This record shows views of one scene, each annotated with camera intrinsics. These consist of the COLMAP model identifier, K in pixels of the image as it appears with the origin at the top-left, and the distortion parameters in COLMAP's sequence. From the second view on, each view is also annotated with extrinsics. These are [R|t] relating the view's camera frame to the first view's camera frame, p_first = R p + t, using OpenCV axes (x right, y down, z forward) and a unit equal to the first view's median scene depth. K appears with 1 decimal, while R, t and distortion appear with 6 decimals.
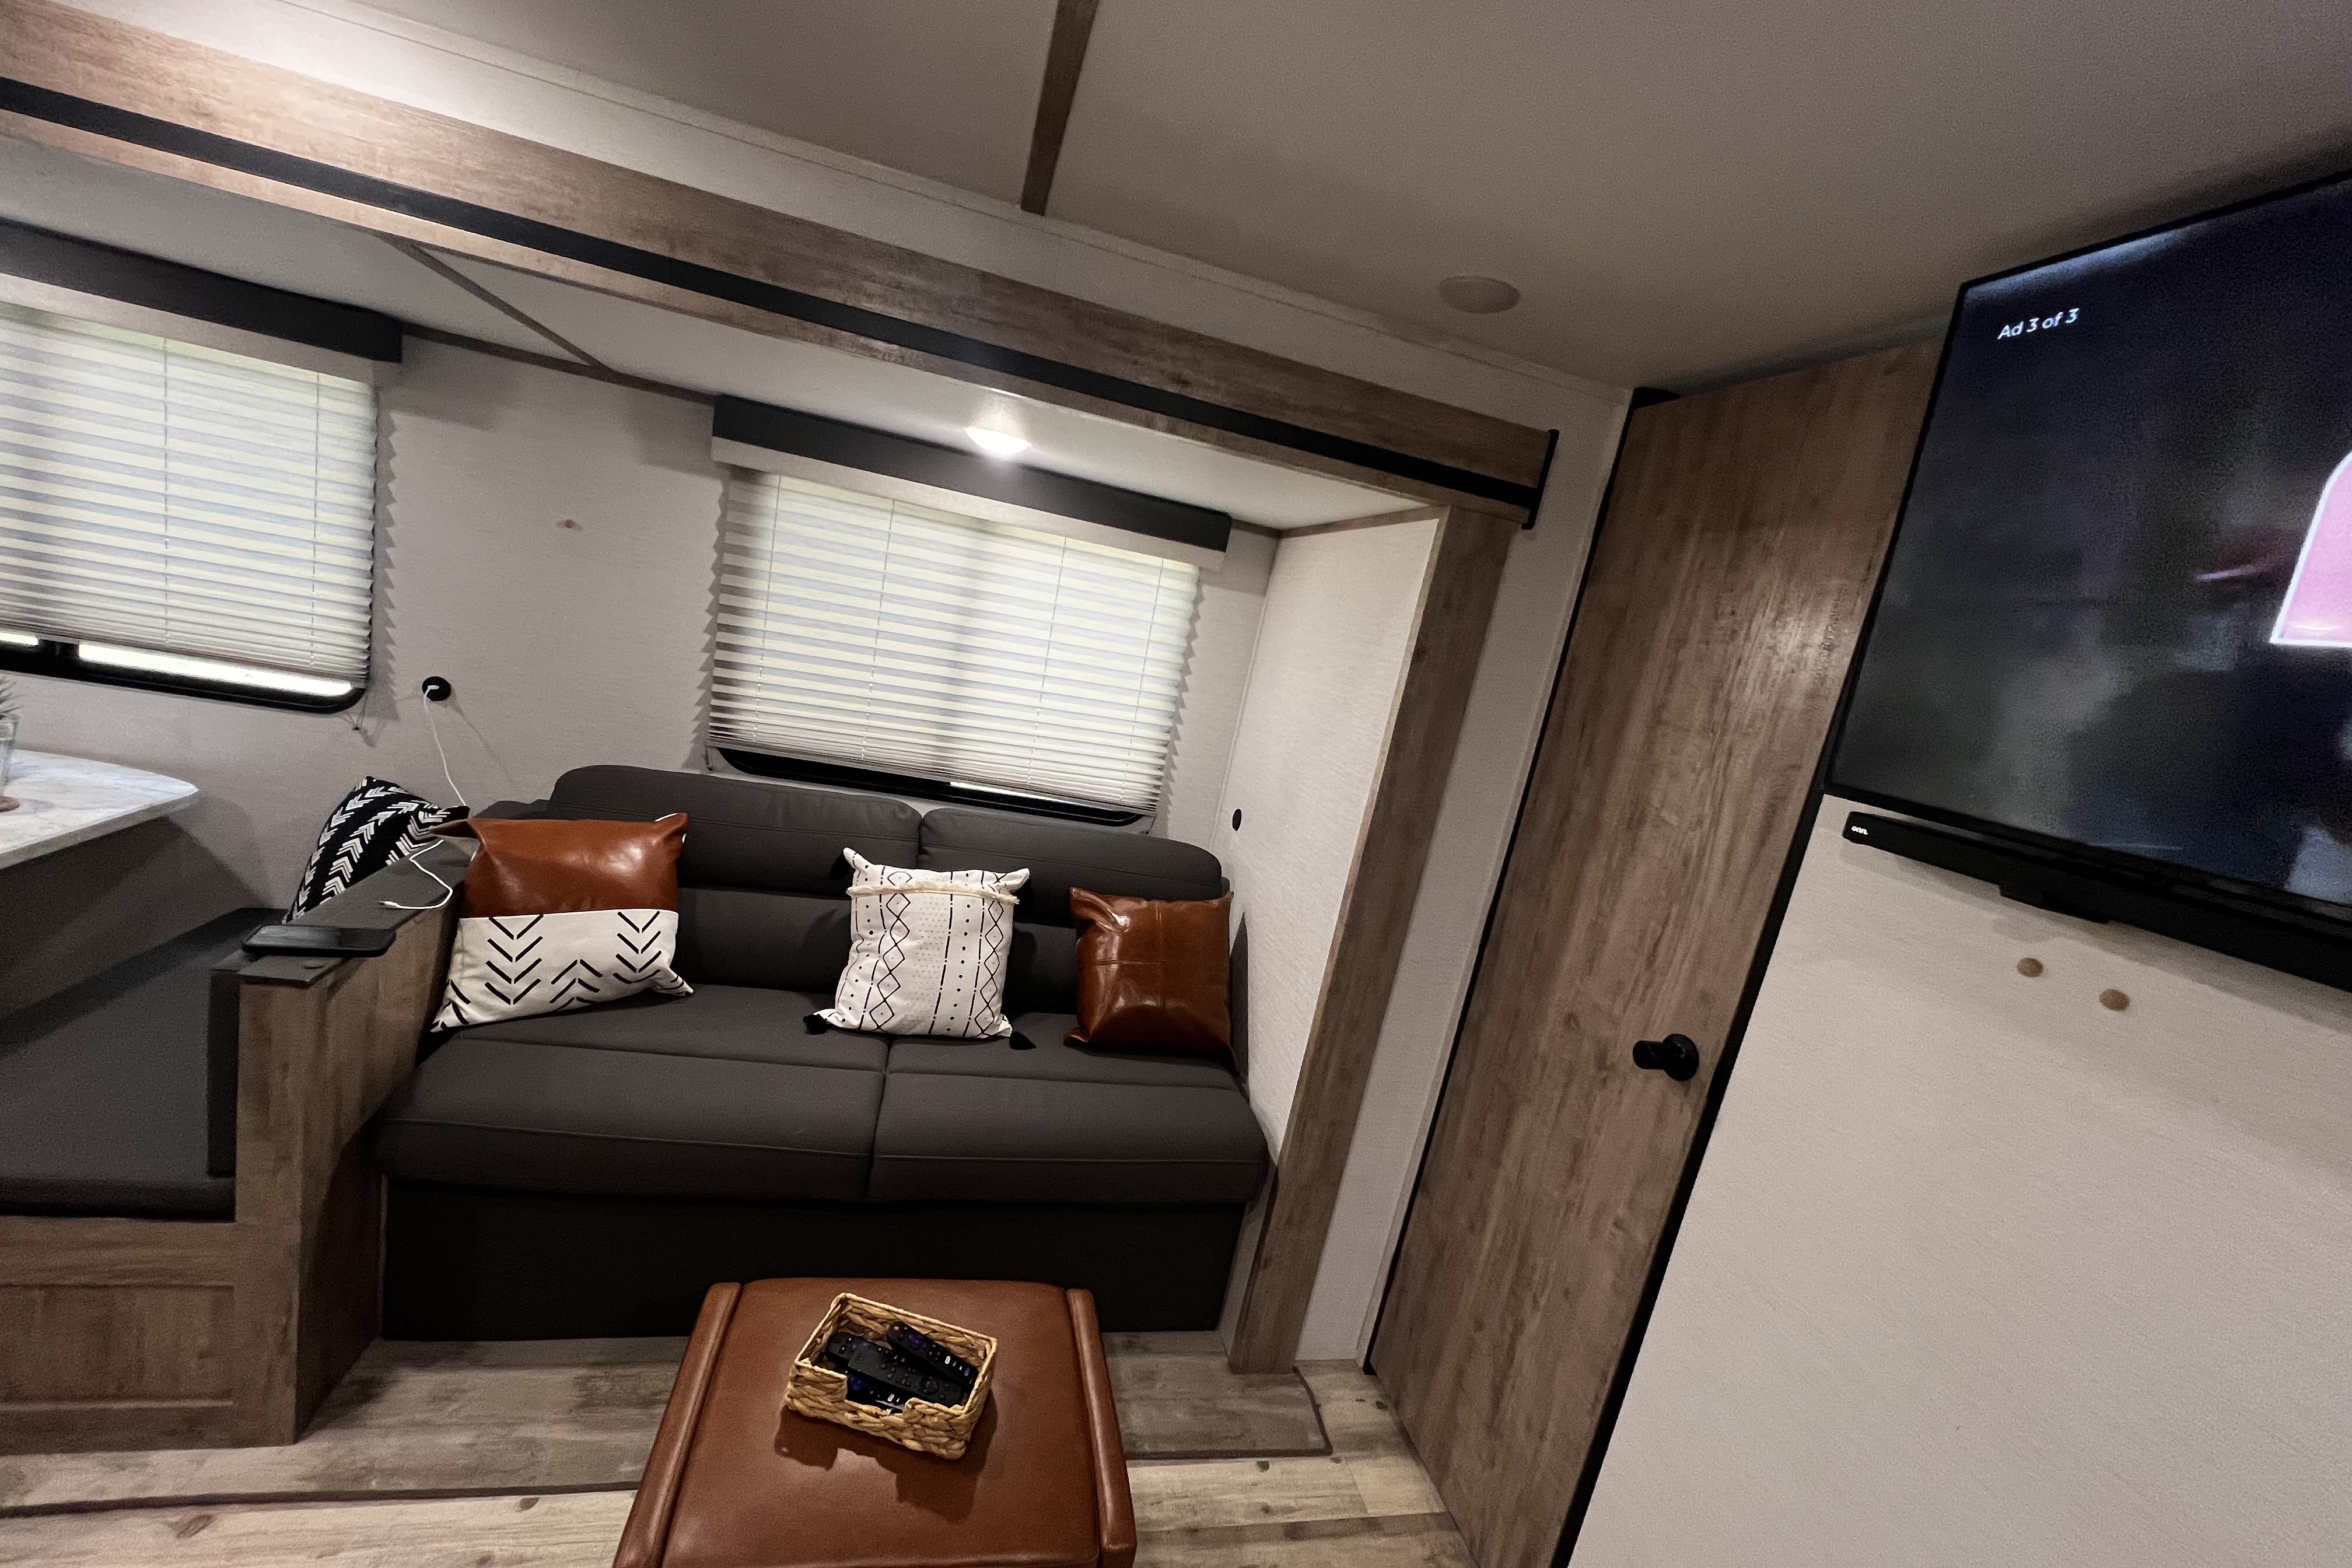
lens RADIAL K [[937.4, 0, 1178.1], [0, 937.4, 791.8], [0, 0, 1]] dist [-0.001277, 0.000242]
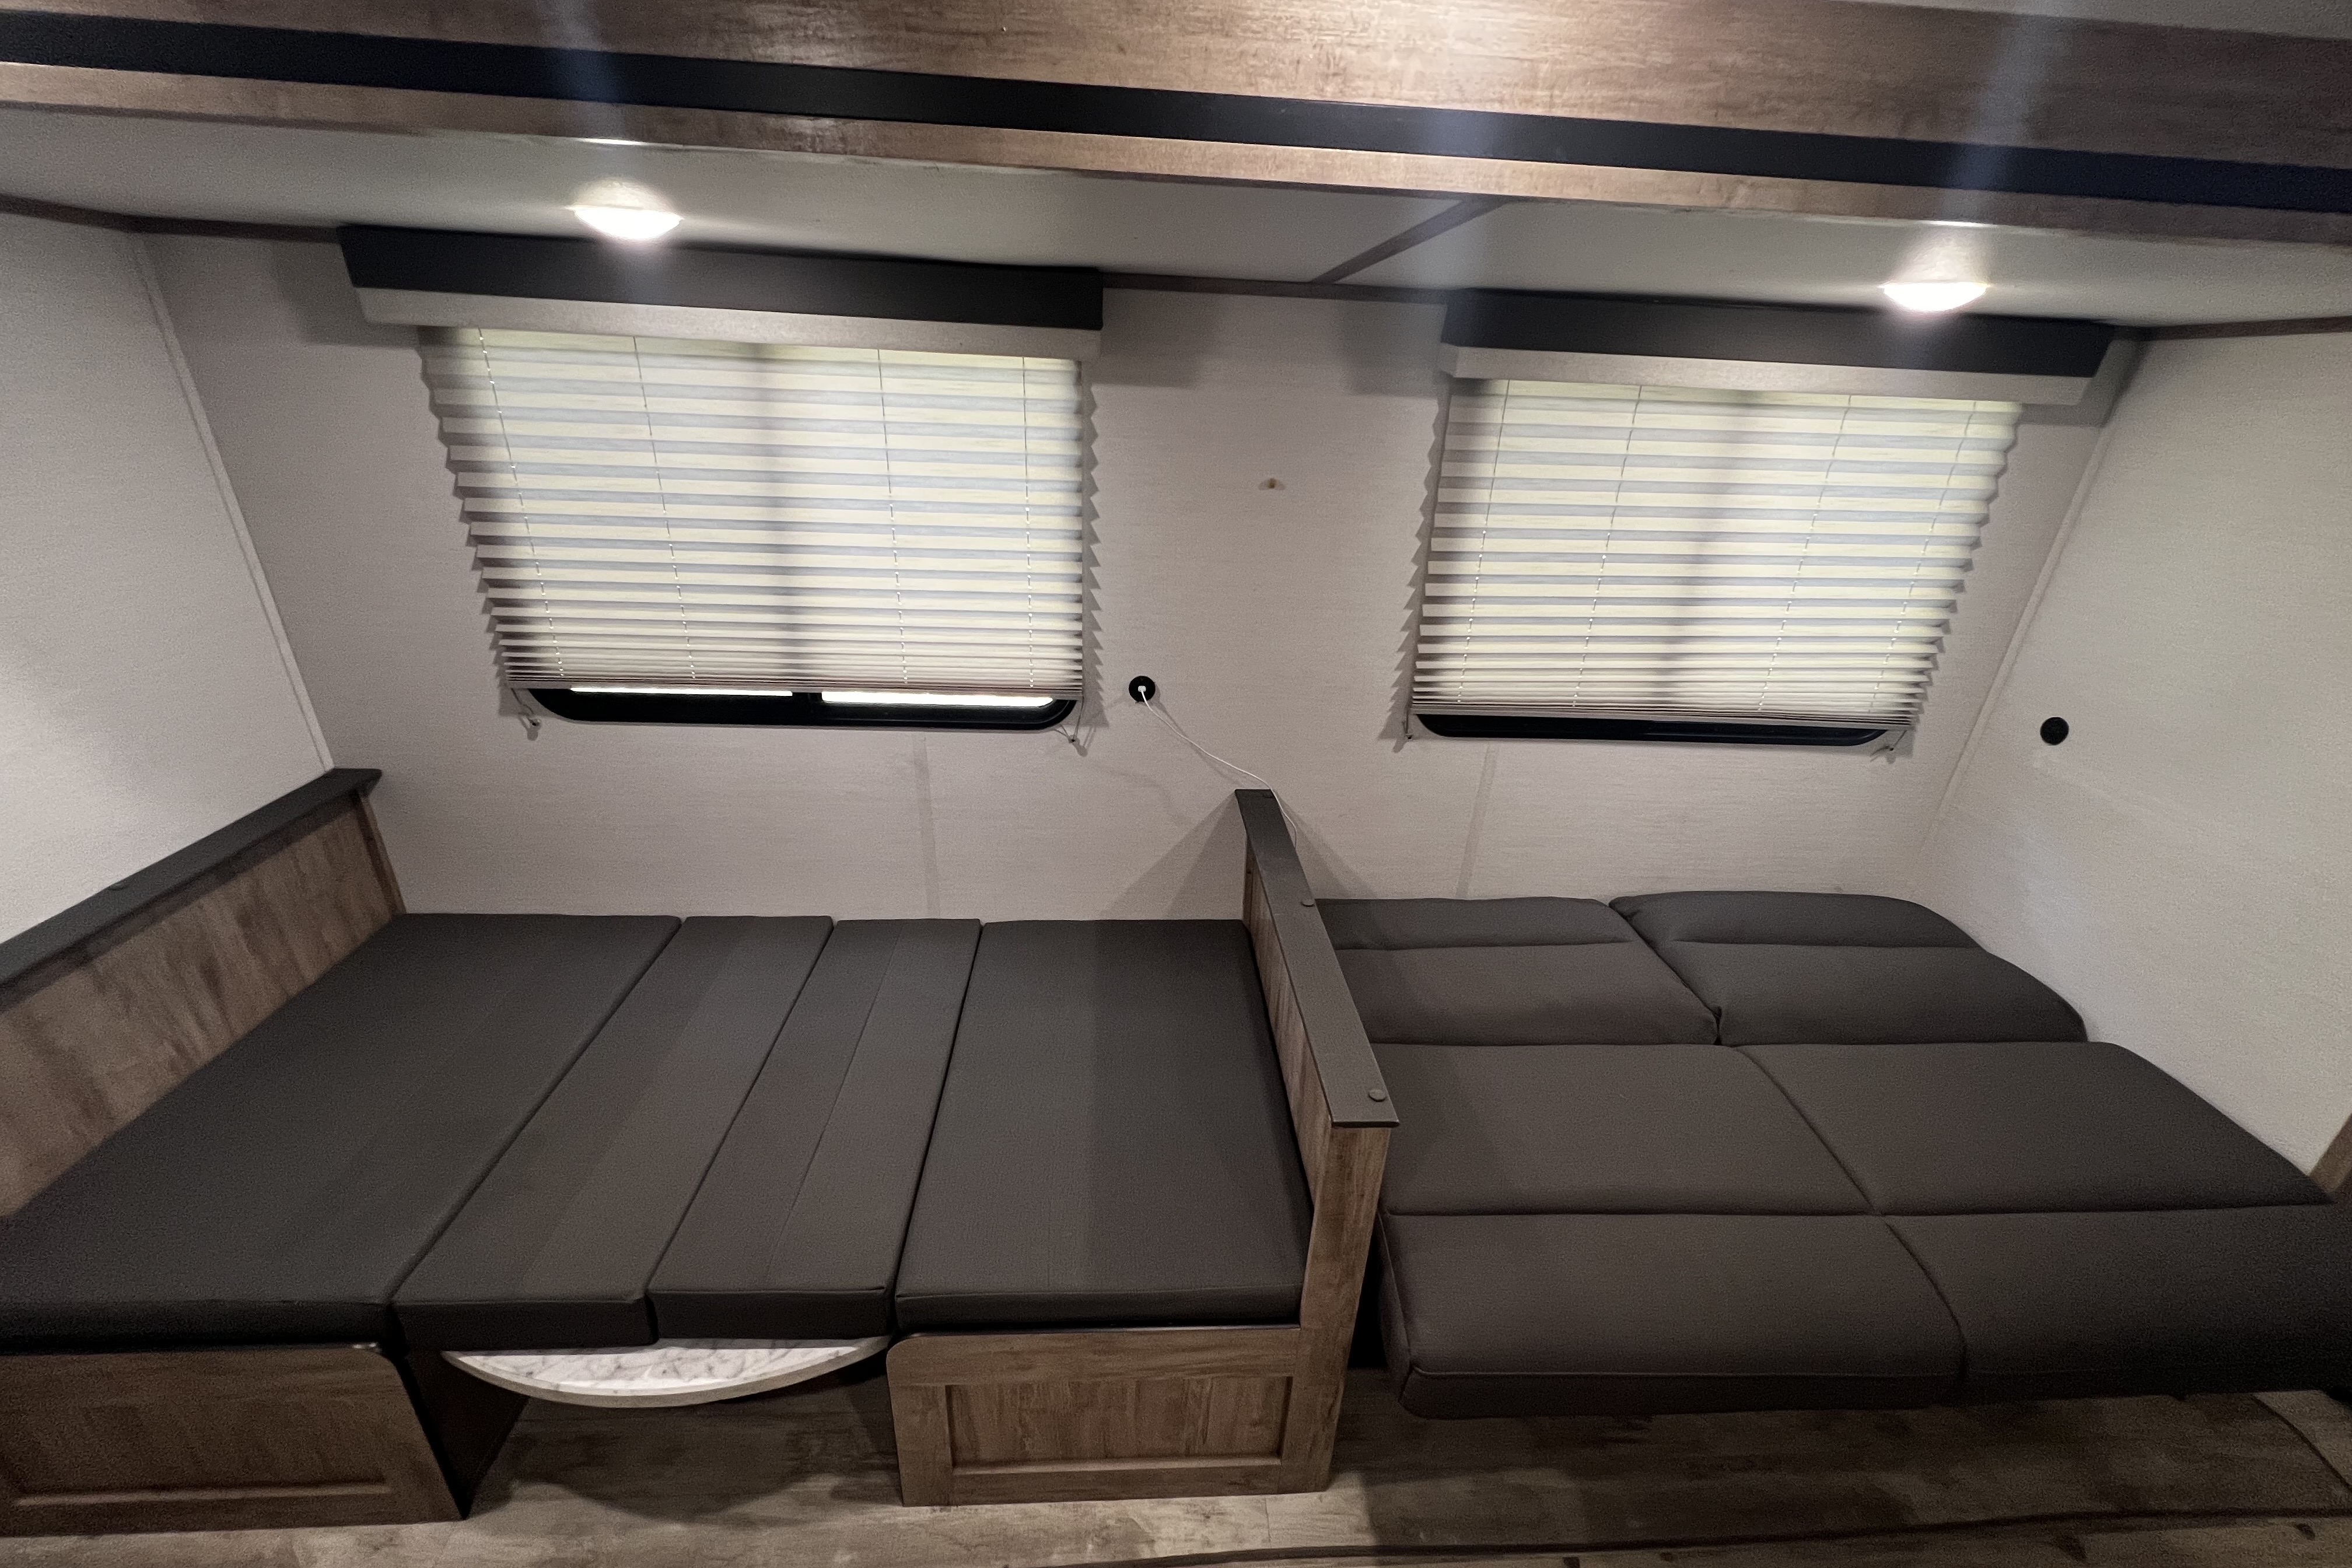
lens RADIAL K [[937.4, 0, 1178.1], [0, 937.4, 791.8], [0, 0, 1]] dist [-0.001277, 0.000242]
pose [[0.971896, -0.072068, -0.224107, -0.698010], [0.117824, 0.973084, 0.198051, -0.238322], [0.203802, -0.218890, 0.954228, 0.127009]]
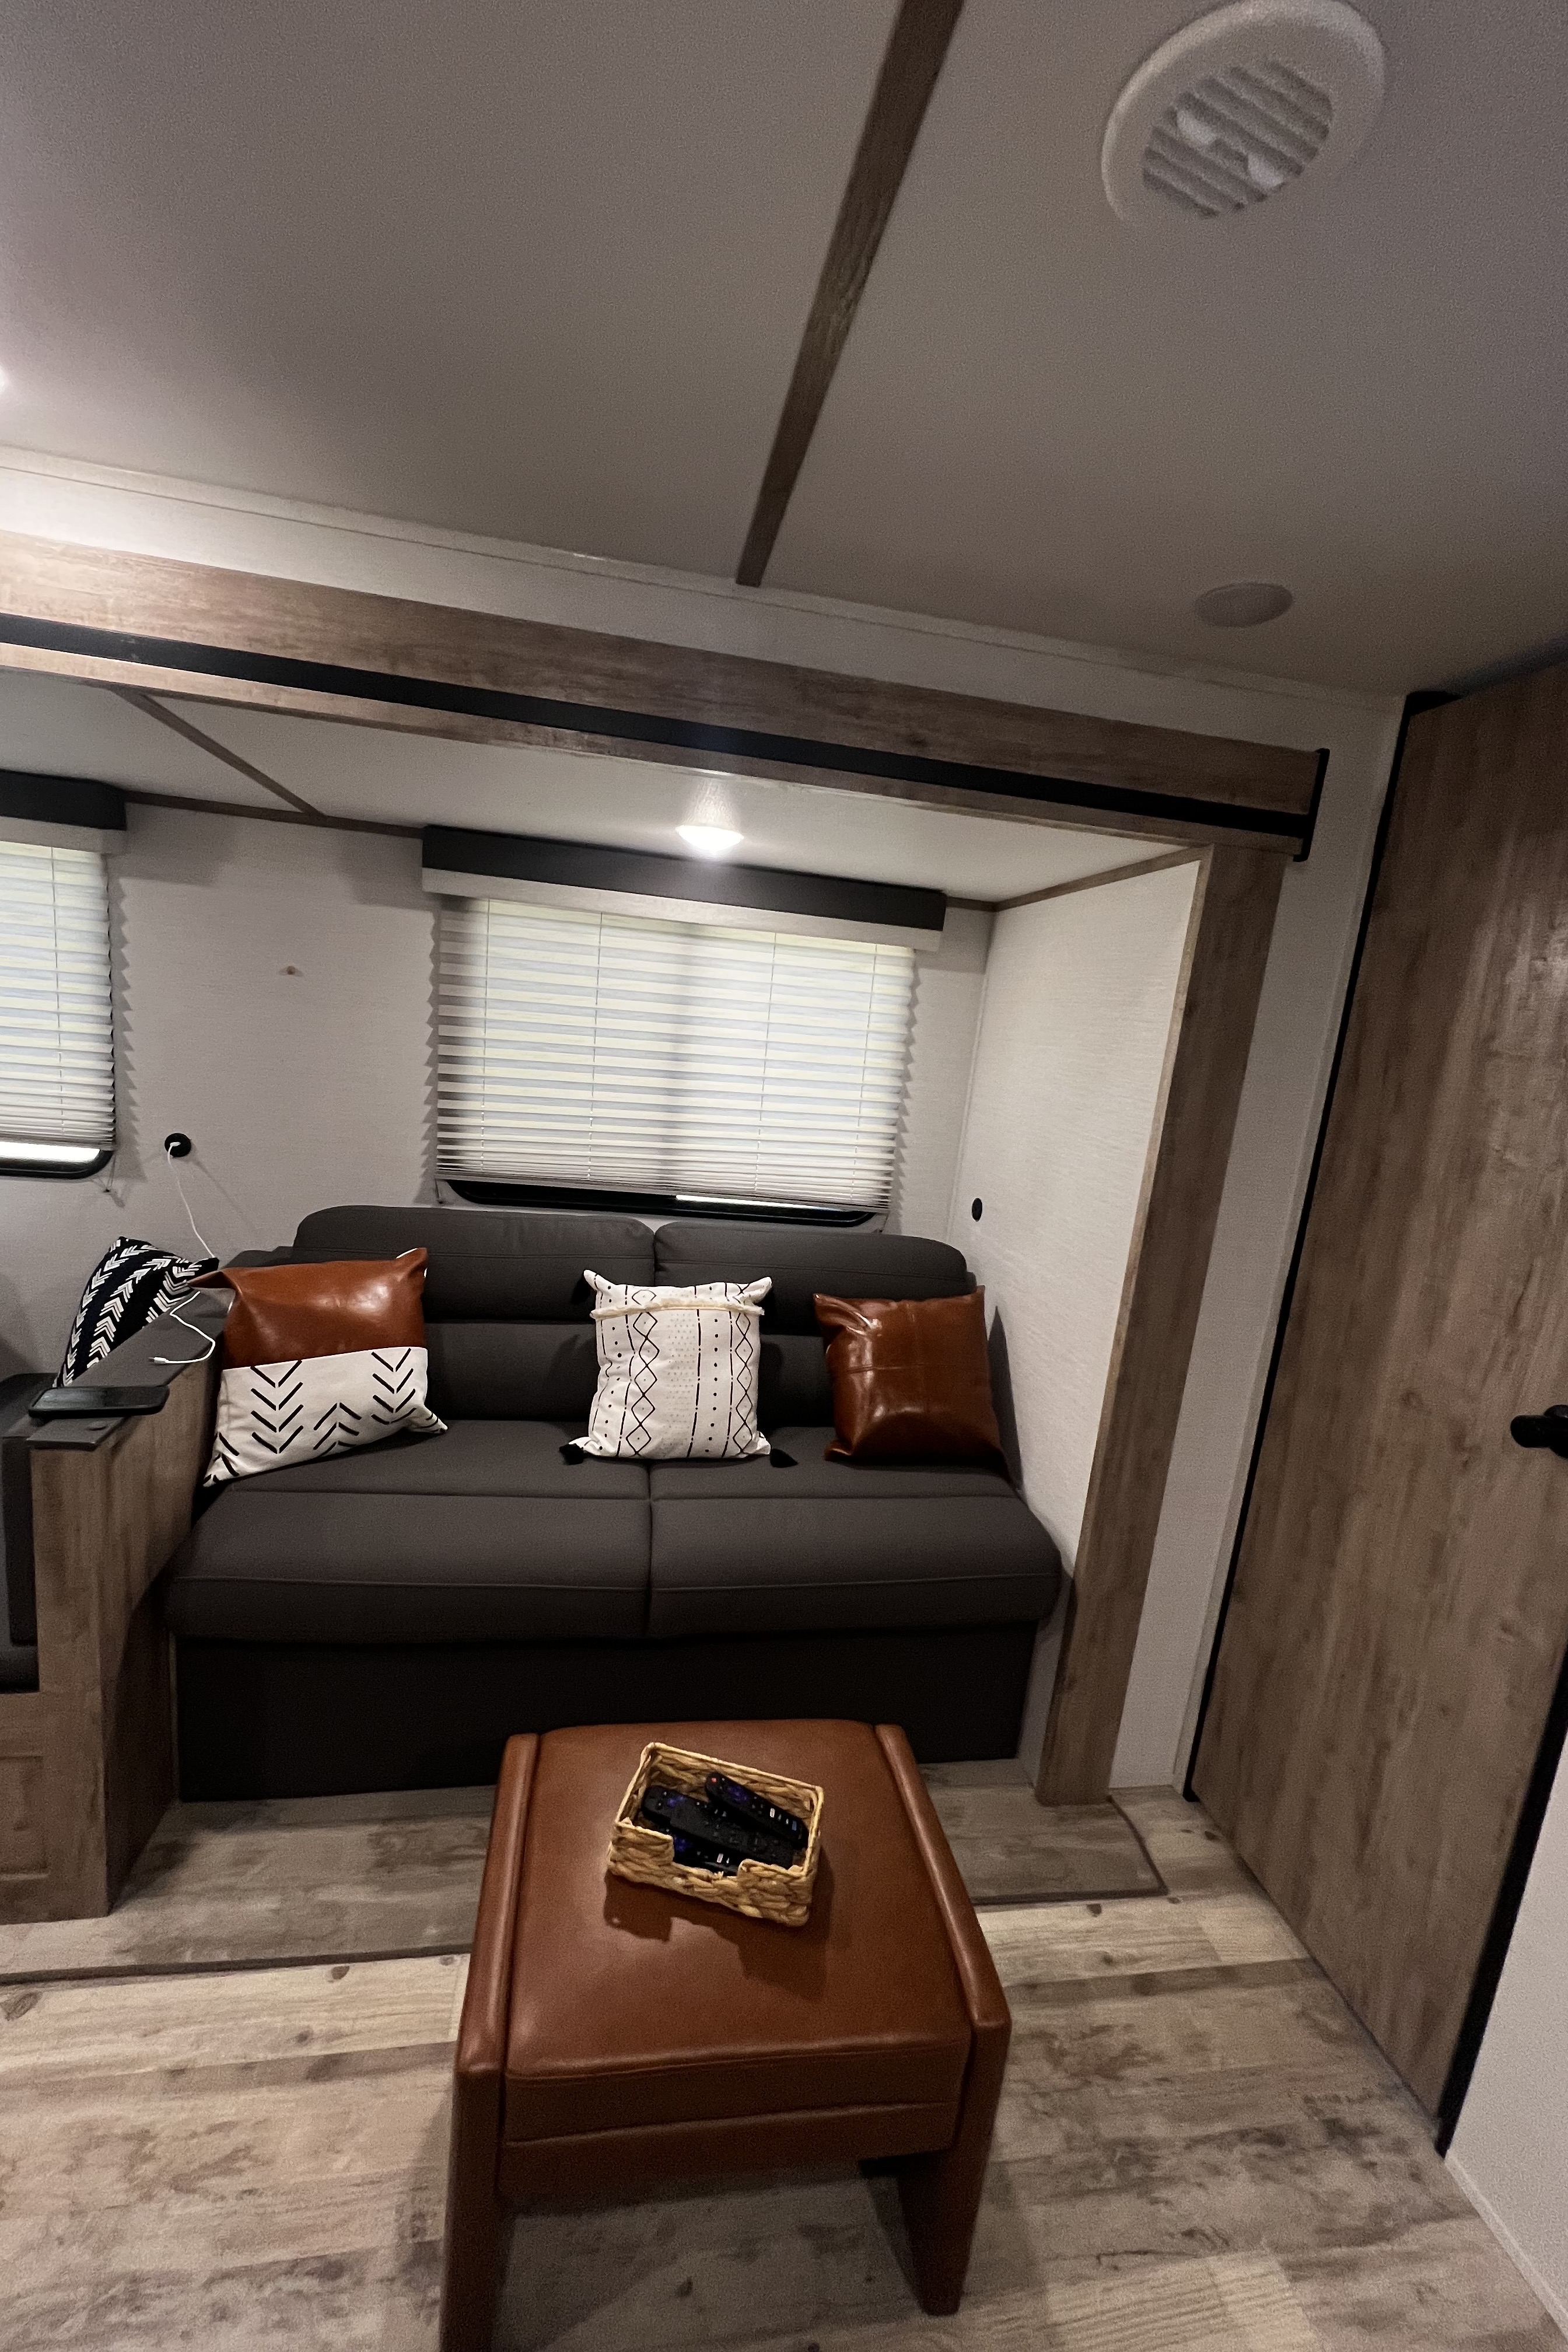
lens RADIAL K [[937.4, 0, 777.1], [0, 937.4, 1178.5], [0, 0, 1]] dist [-0.001277, 0.000242]
pose [[0.992908, -0.085787, -0.082301, -0.083346], [0.084016, 0.996157, -0.024757, 0.006956], [0.084108, 0.017667, 0.996300, 0.054737]]
